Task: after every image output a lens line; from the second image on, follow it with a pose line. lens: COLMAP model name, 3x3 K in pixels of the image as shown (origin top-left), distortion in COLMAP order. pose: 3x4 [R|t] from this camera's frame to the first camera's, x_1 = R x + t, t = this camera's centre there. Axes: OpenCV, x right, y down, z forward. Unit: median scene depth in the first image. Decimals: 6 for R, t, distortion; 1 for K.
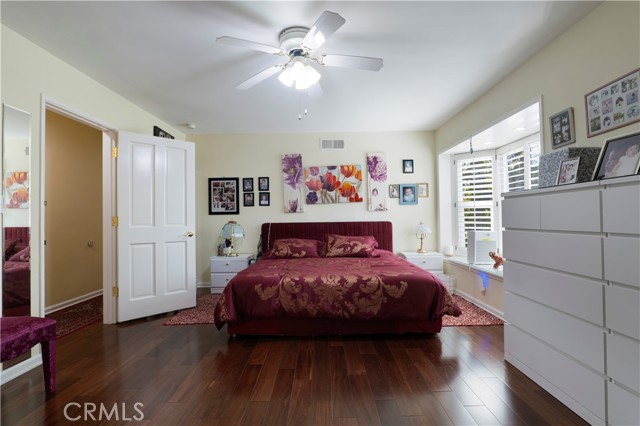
lens RADIAL K [[299.2, 0, 321.2], [0, 299.2, 214.2], [0, 0, 1]] dist [-0.001701, 0.000574]
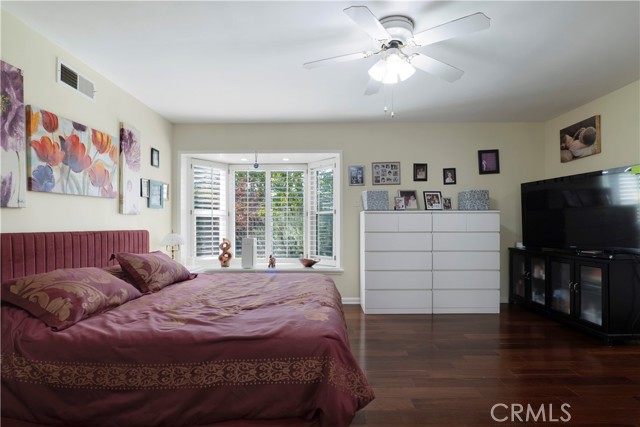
lens RADIAL K [[299.2, 0, 331.5], [0, 299.2, 225.9], [0, 0, 1]] dist [-0.001701, 0.000574]
pose [[0.011736, 0.012929, 0.999848, -0.477948], [-0.010425, 0.999864, -0.012807, 0.018590], [-0.999877, -0.010273, 0.011870, 0.555279]]
